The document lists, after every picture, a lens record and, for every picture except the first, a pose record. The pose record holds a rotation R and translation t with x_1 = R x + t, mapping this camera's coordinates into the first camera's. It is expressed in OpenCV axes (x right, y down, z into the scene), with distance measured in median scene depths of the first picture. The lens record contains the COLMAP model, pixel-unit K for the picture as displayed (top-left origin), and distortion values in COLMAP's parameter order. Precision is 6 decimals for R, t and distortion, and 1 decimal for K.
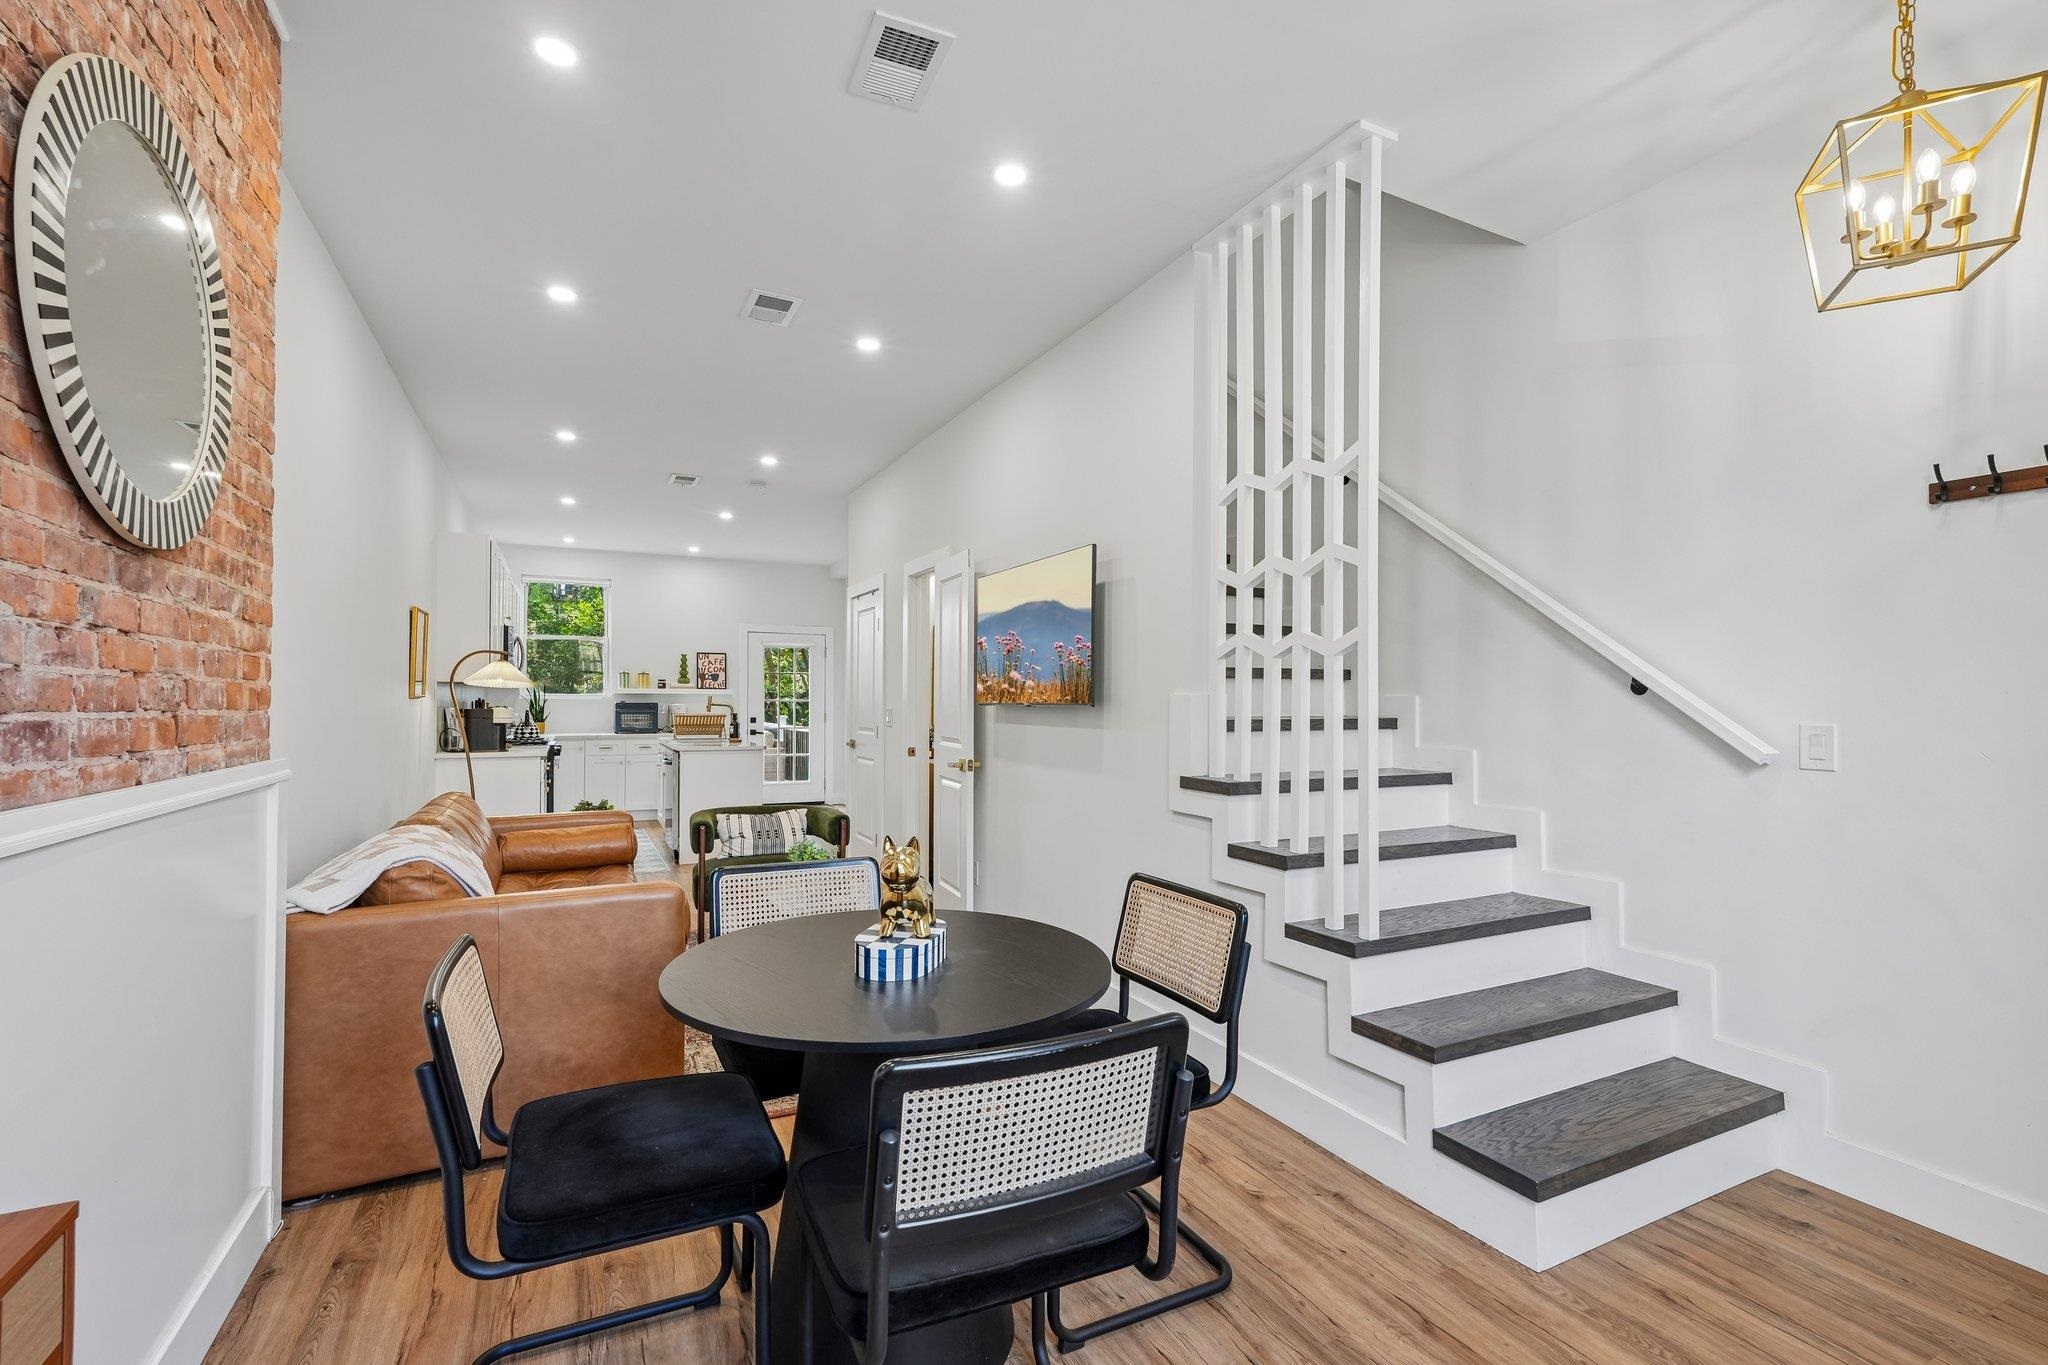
lens RADIAL K [[904.2, 0, 1025.0], [0, 904.2, 692.5], [0, 0, 1]] dist [-0.017265, 0.010512]
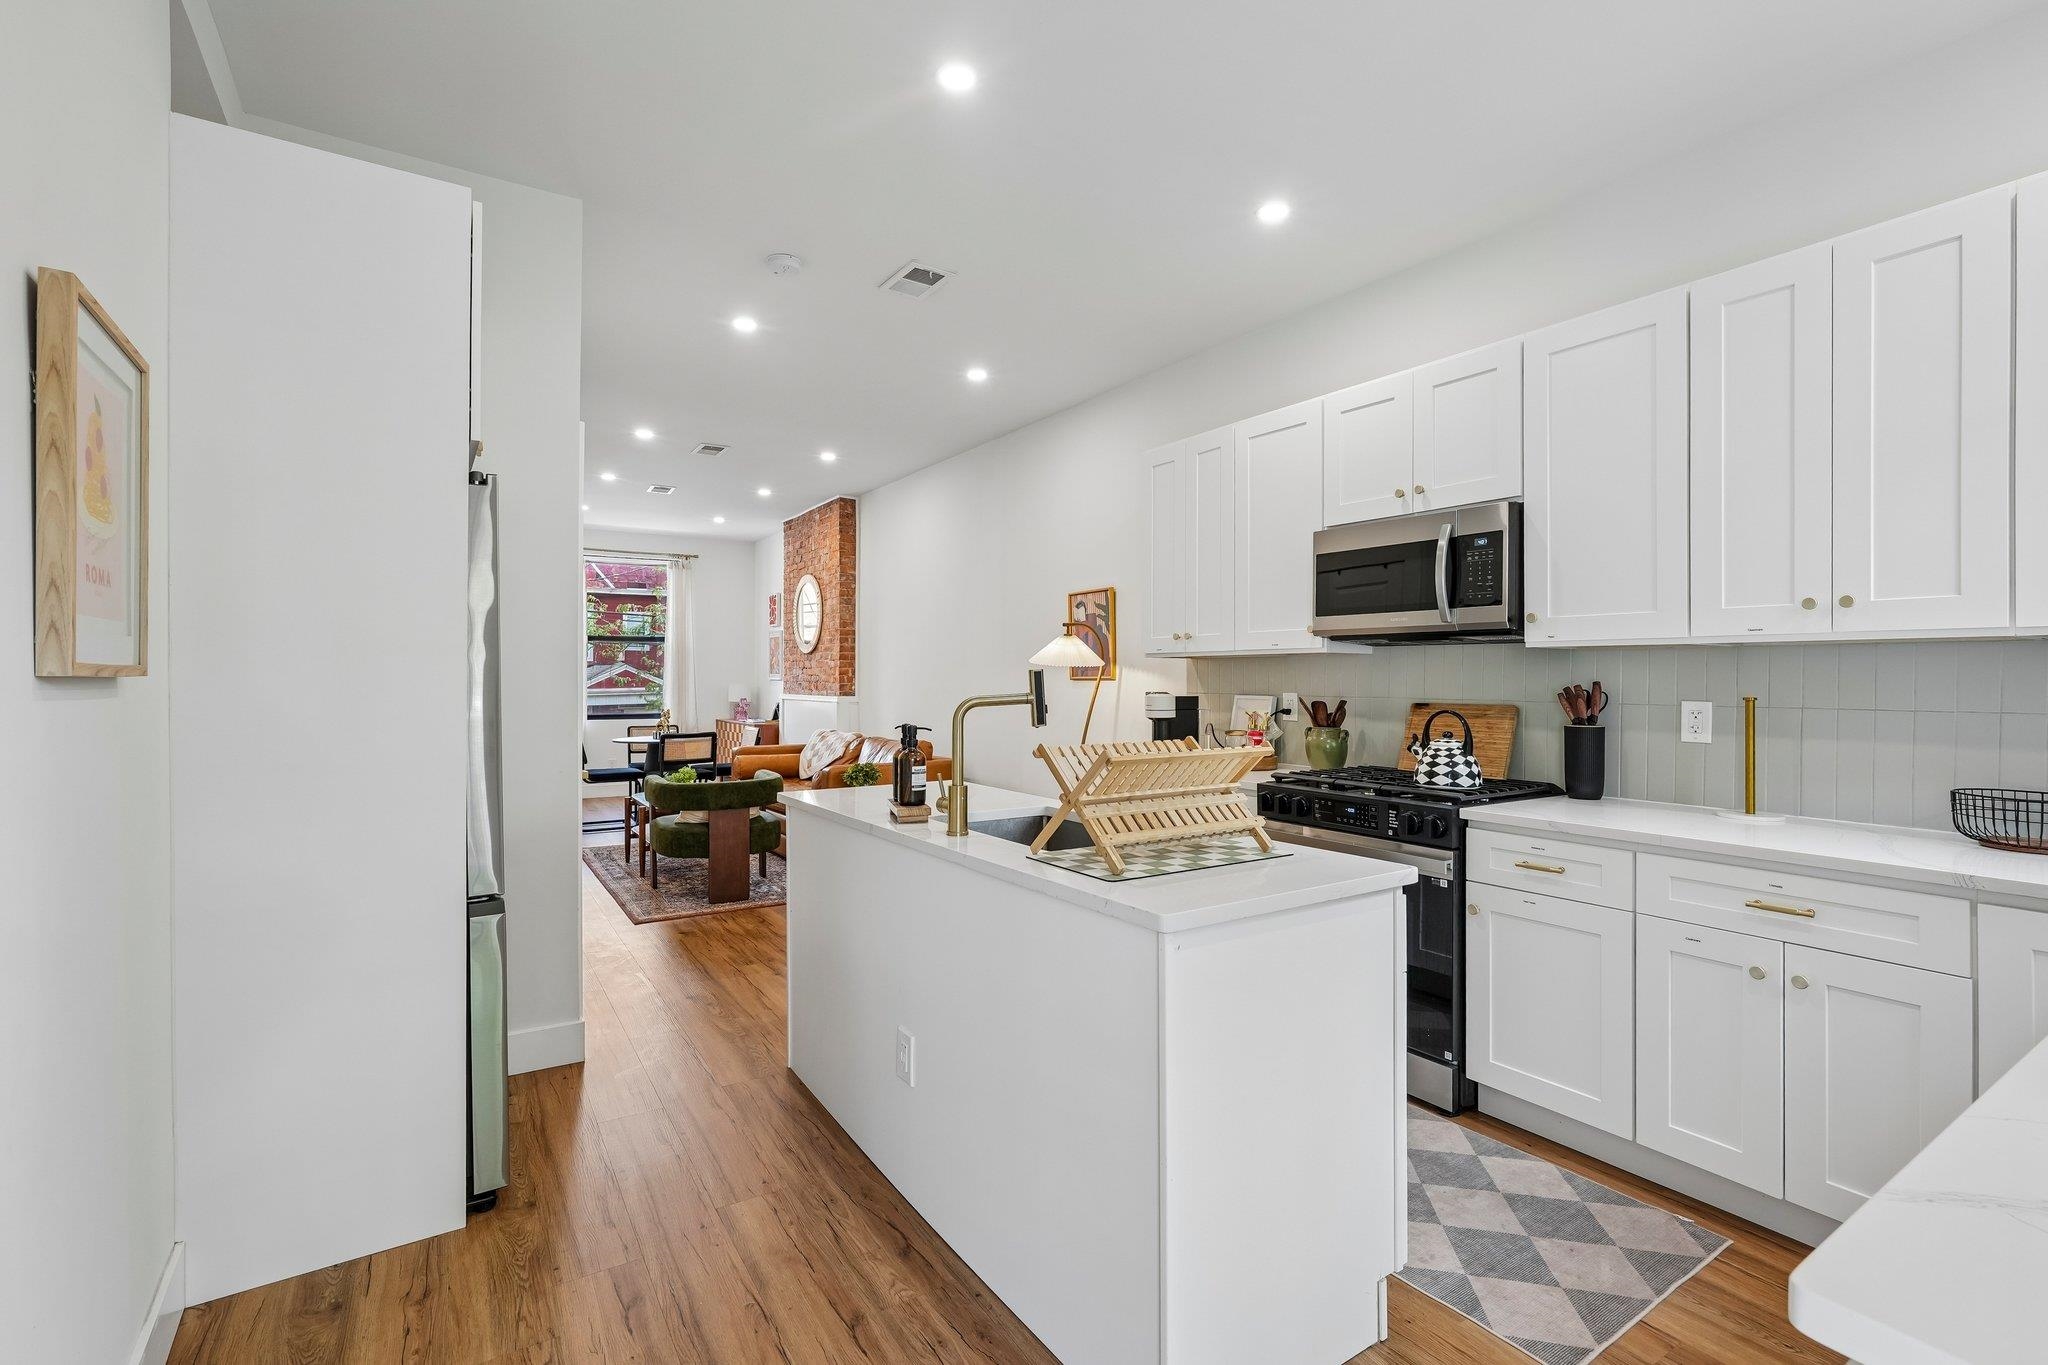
lens RADIAL K [[916.7, 0, 1019.9], [0, 916.7, 677.5], [0, 0, 1]] dist [-0.010511, 0.000022]
pose [[-0.994381, -0.006903, -0.105633, -0.438255], [-0.005773, 0.999923, -0.010996, 0.012677], [0.105701, -0.010324, -0.994344, 1.777180]]
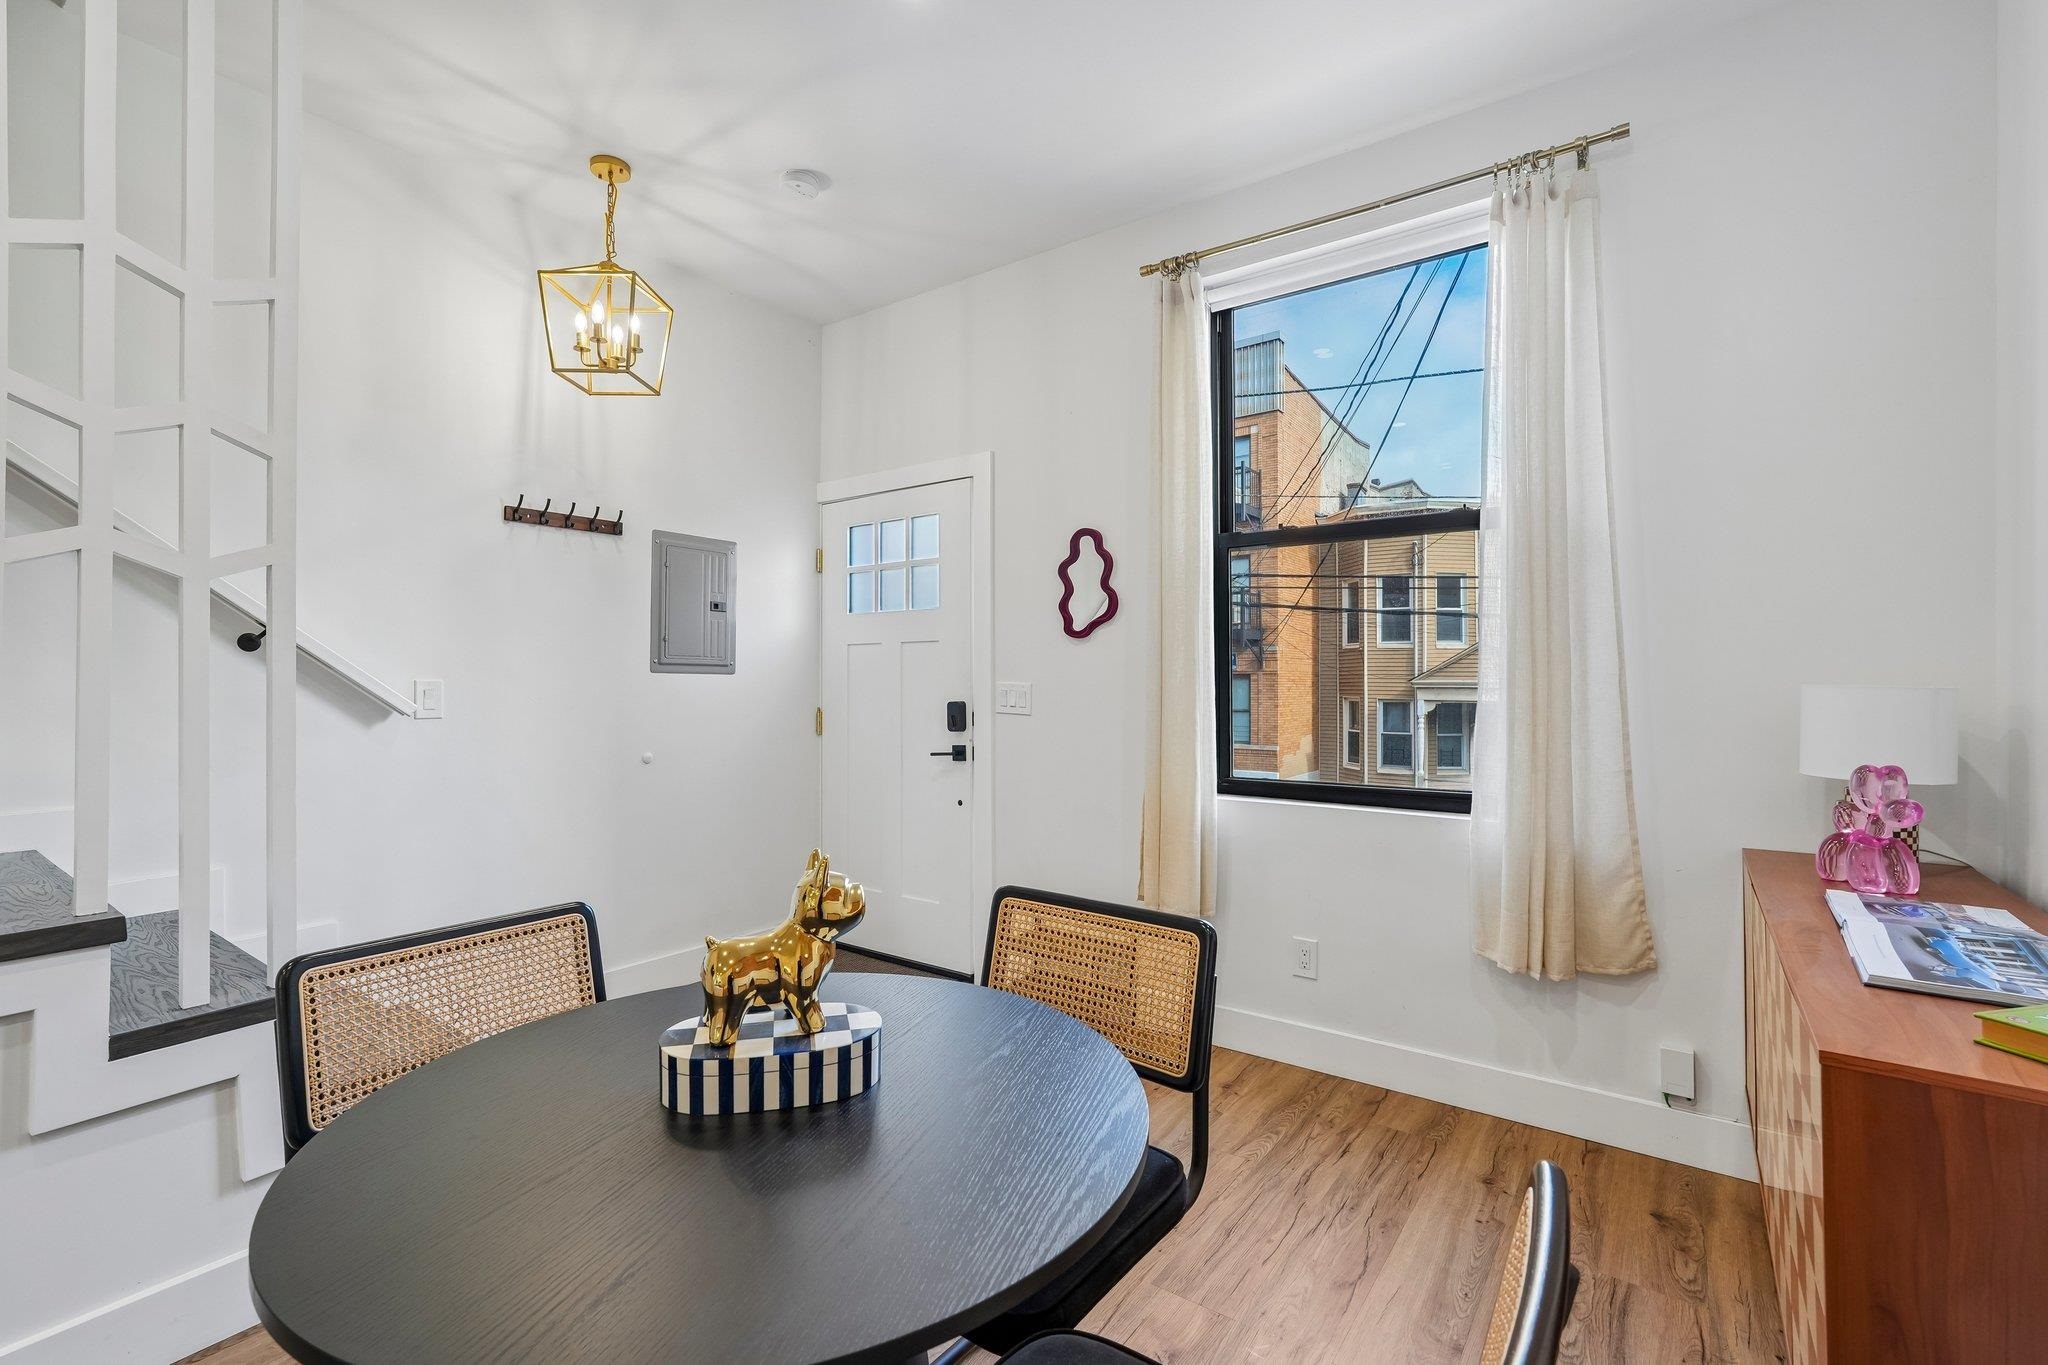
lens RADIAL K [[907.1, 0, 1026.9], [0, 907.1, 675.2], [0, 0, 1]] dist [-0.016264, 0.011769]
pose [[-0.470431, 0.002279, 0.882434, -0.228579], [-0.013030, 0.999870, -0.009529, 0.012162], [-0.882341, -0.015980, -0.470340, 0.356433]]
